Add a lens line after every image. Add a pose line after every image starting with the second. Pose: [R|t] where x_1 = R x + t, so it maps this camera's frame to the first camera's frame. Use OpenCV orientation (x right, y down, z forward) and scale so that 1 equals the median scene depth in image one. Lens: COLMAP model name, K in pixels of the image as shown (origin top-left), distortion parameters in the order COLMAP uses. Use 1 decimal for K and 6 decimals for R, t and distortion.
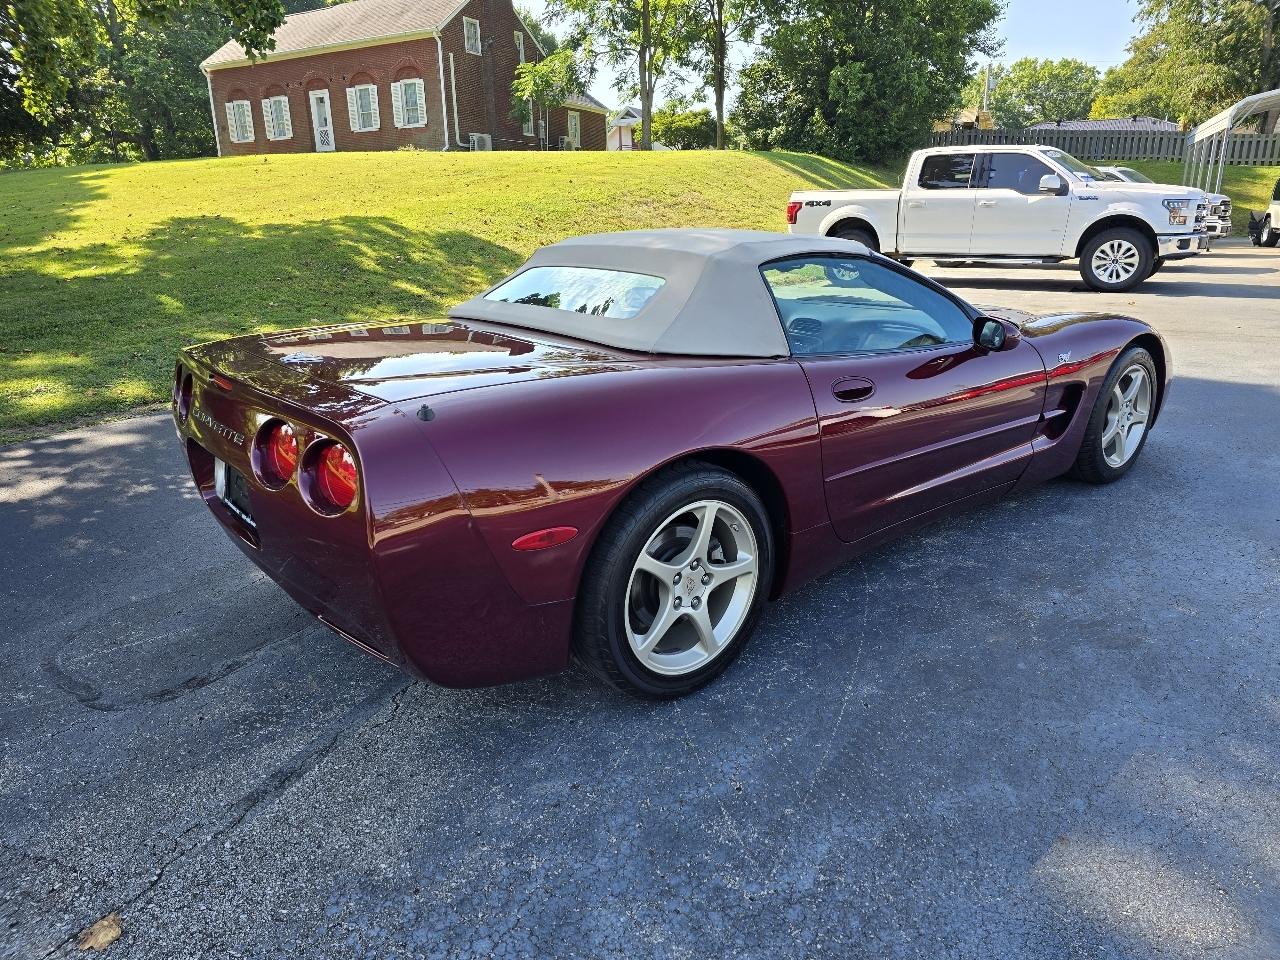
lens RADIAL K [[866.6, 0, 640.2], [0, 866.6, 485.7], [0, 0, 1]] dist [0.054207, -0.044302]
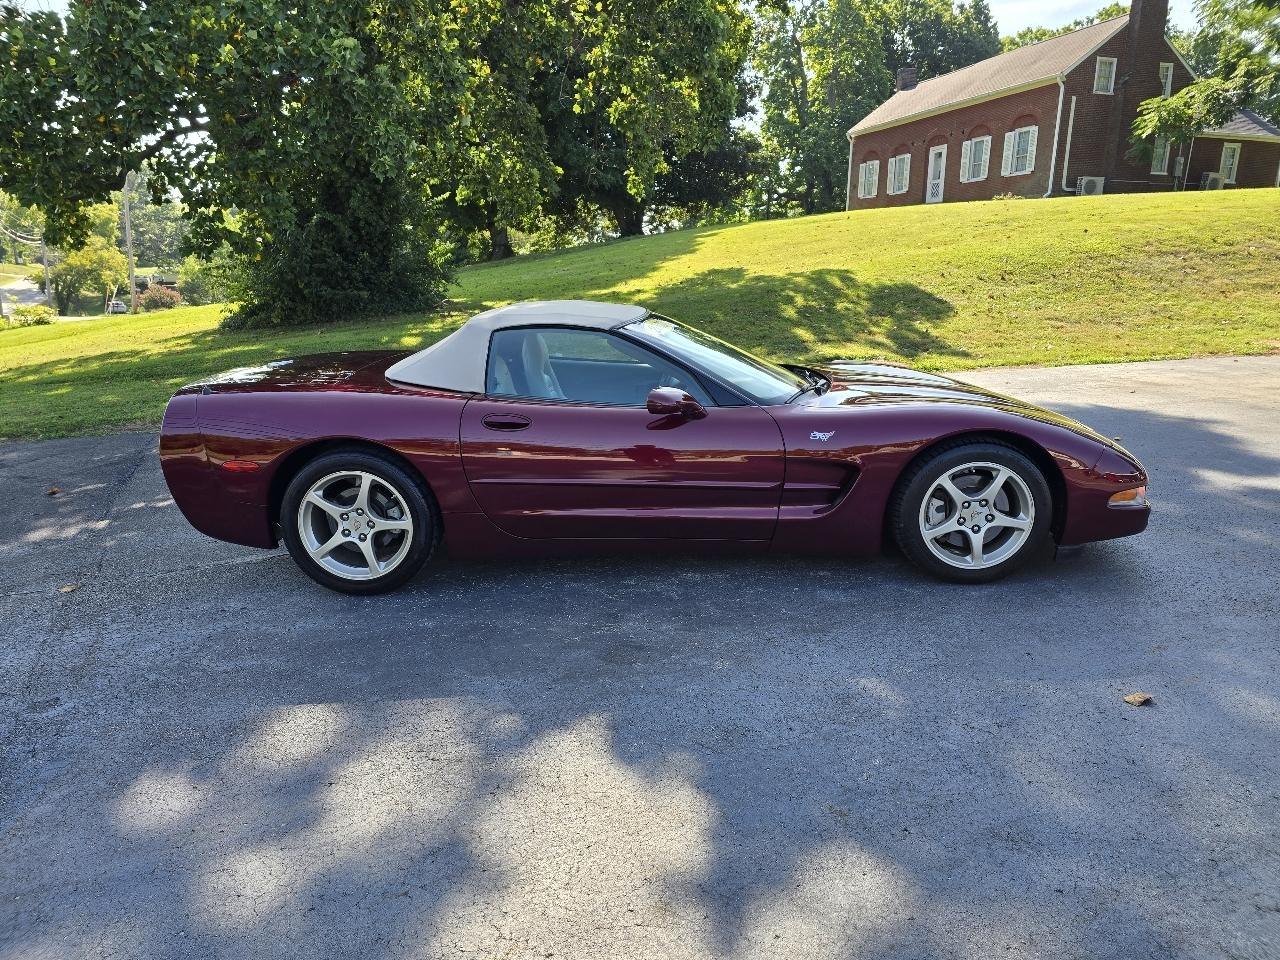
lens RADIAL K [[866.6, 0, 625.9], [0, 866.6, 474.3], [0, 0, 1]] dist [0.054207, -0.044302]
pose [[0.748876, 0.164976, -0.641847, 0.293317], [-0.202017, 0.979251, 0.015995, -0.020345], [0.631168, 0.117685, 0.766666, 0.016751]]
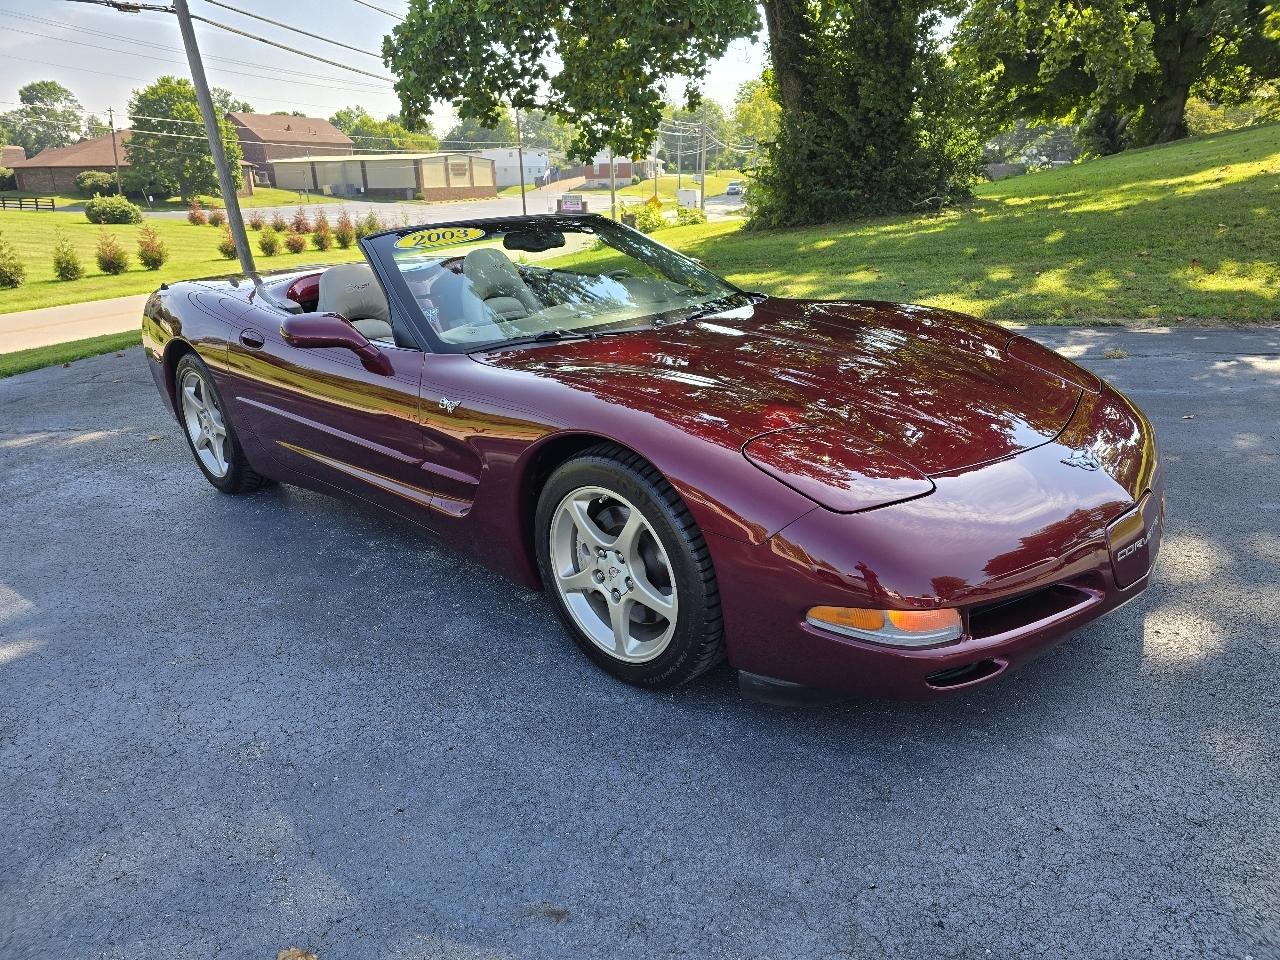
lens RADIAL K [[866.6, 0, 622.3], [0, 866.6, 470.9], [0, 0, 1]] dist [0.054207, -0.044302]
pose [[0.110222, 0.325812, -0.938987, 0.361199], [-0.257920, 0.921756, 0.289558, -0.105123], [0.959859, 0.210268, 0.185631, 0.312275]]
